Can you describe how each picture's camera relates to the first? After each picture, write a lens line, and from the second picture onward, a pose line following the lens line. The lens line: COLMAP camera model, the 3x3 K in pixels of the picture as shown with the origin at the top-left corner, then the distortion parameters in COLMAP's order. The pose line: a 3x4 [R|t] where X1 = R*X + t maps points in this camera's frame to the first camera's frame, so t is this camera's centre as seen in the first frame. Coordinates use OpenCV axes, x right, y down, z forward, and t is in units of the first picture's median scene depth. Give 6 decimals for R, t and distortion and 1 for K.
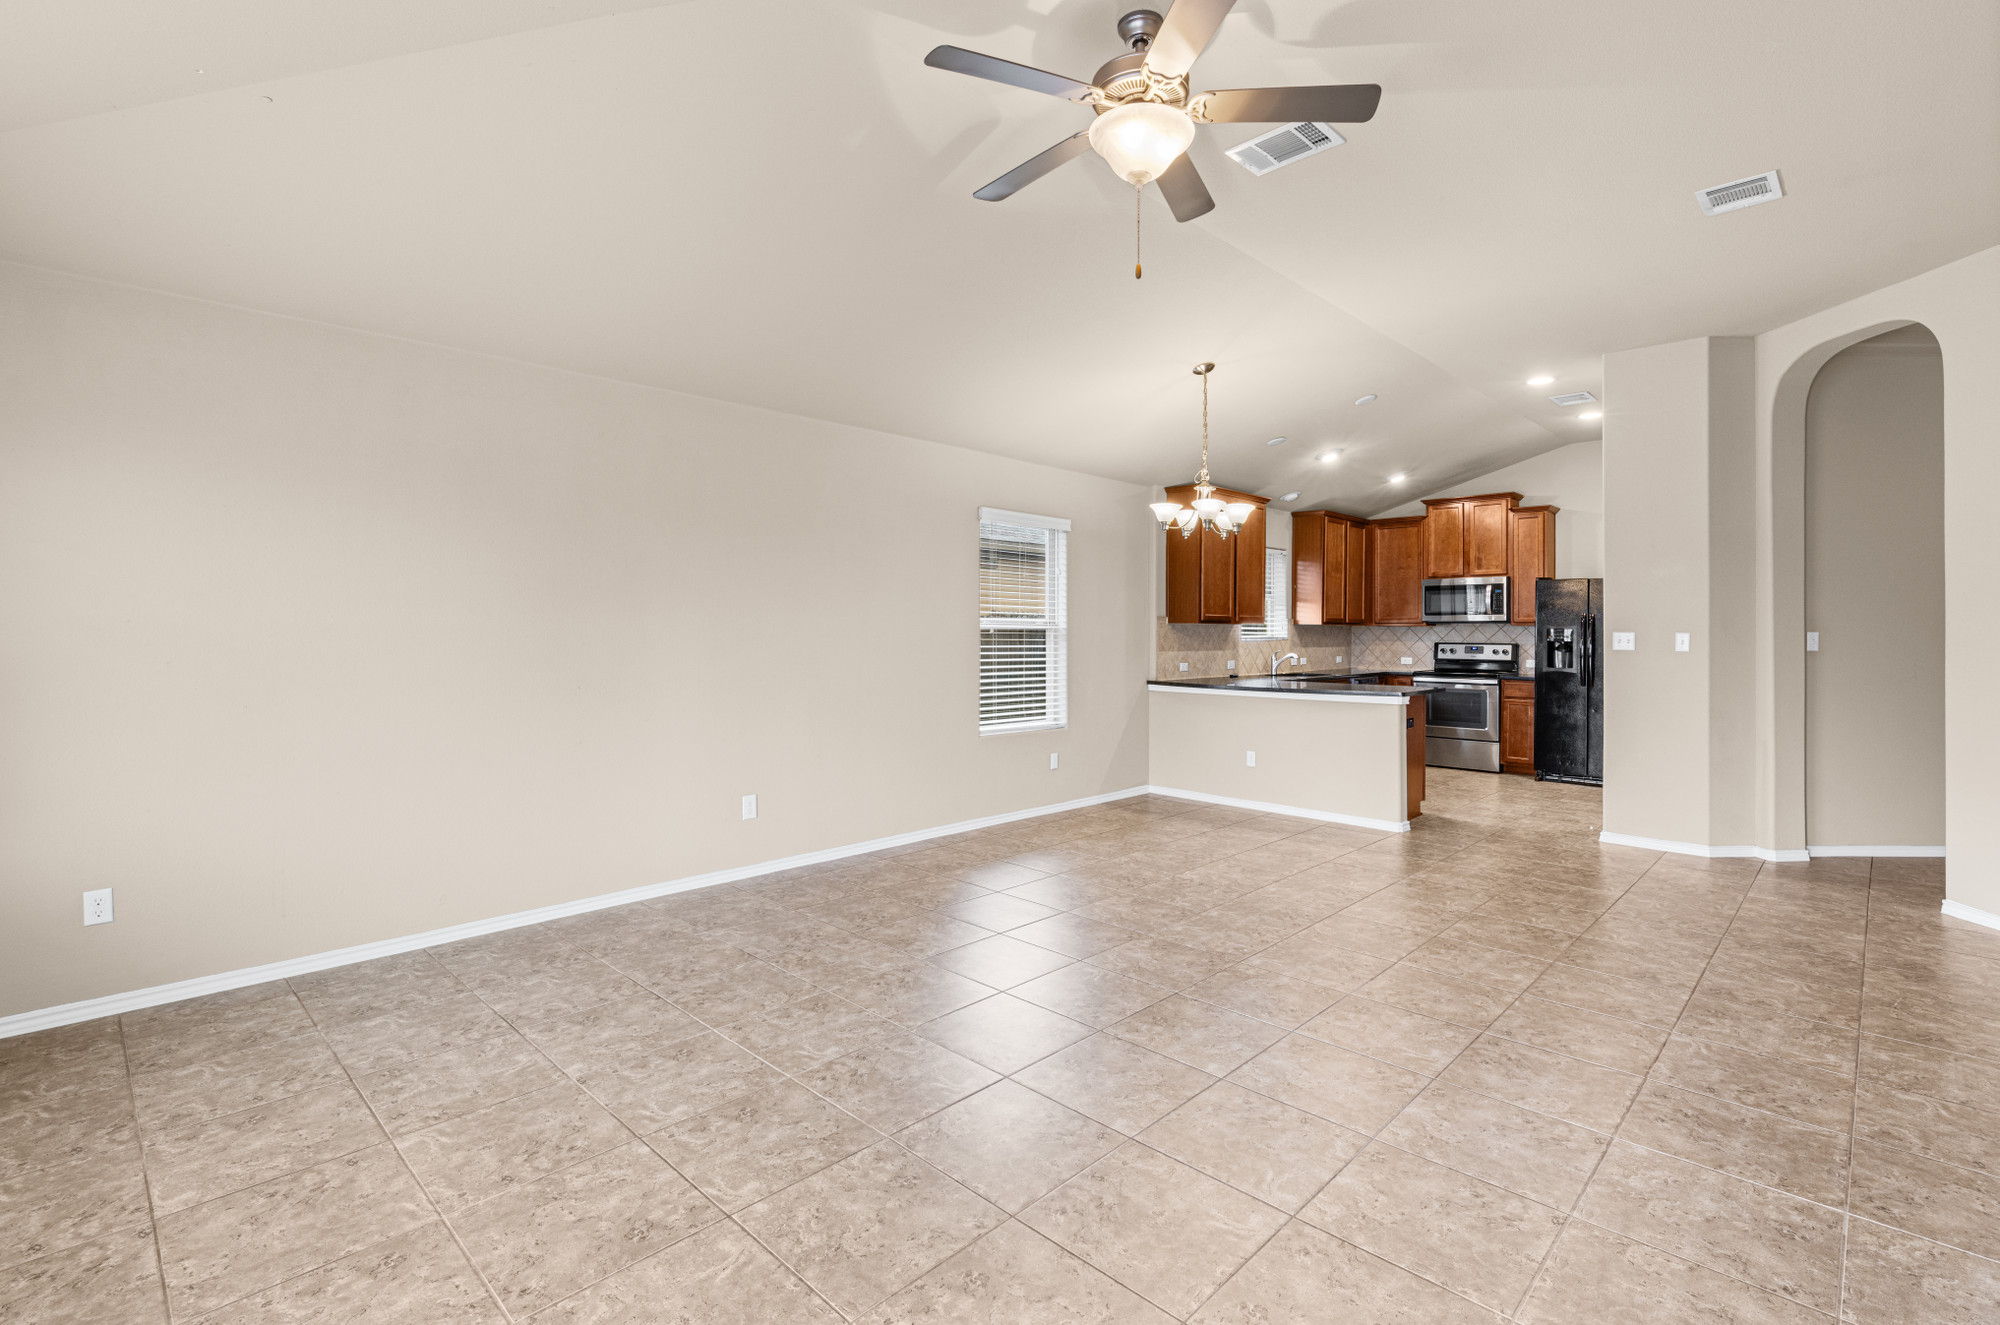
lens RADIAL K [[914.6, 0, 994.2], [0, 914.6, 629.3], [0, 0, 1]] dist [0.001705, -0.000110]
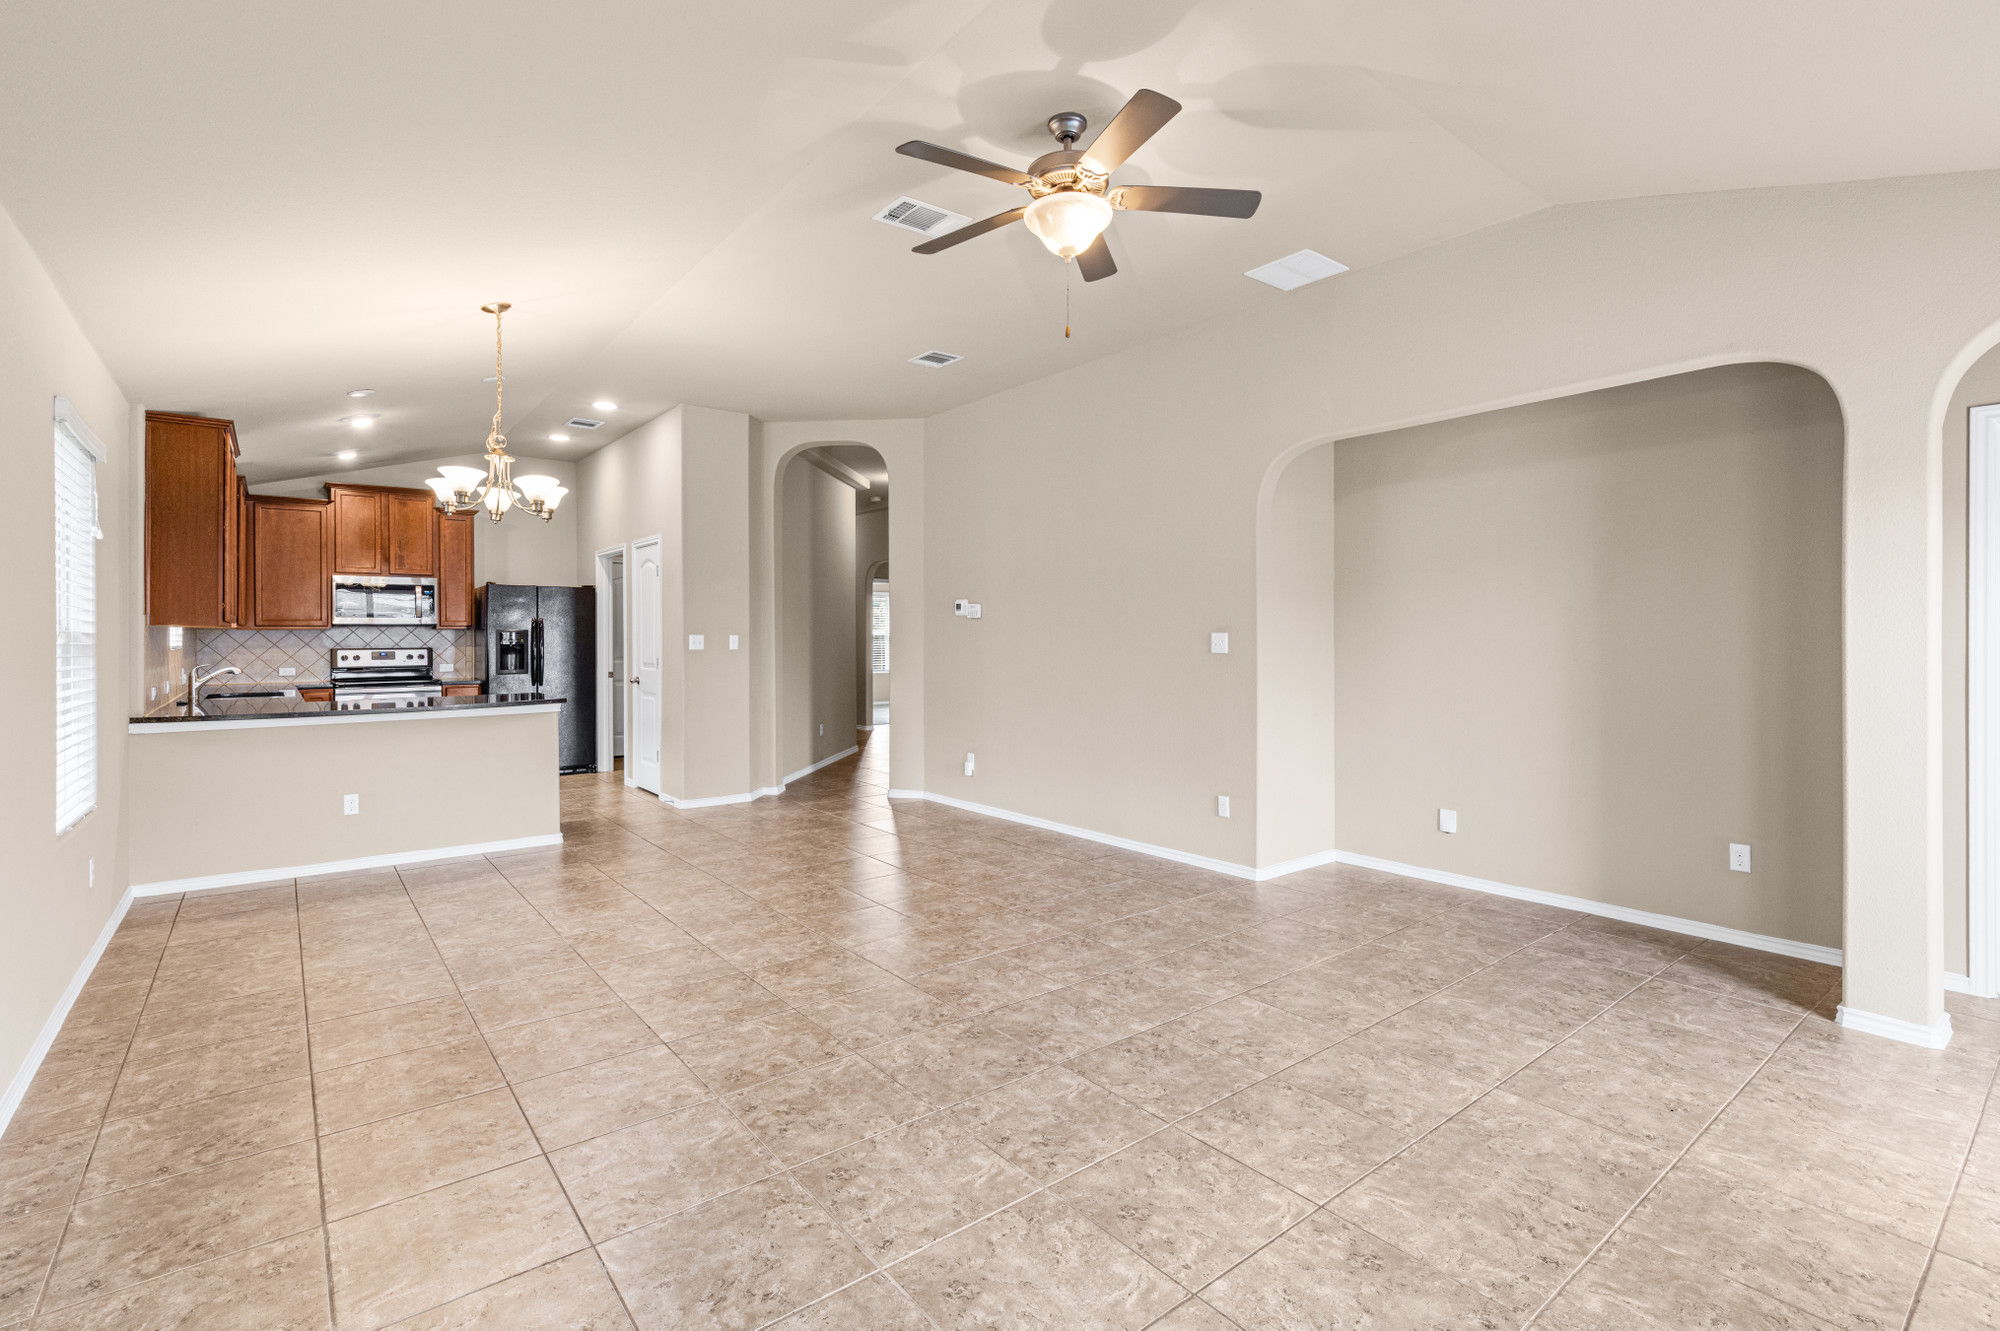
lens RADIAL K [[914.6, 0, 1002.5], [0, 914.6, 644.2], [0, 0, 1]] dist [0.001705, -0.000110]
pose [[0.126497, -0.015571, 0.991845, -0.691390], [0.002044, 0.999879, 0.015437, -0.003808], [-0.991965, 0.000075, 0.126513, 0.629512]]
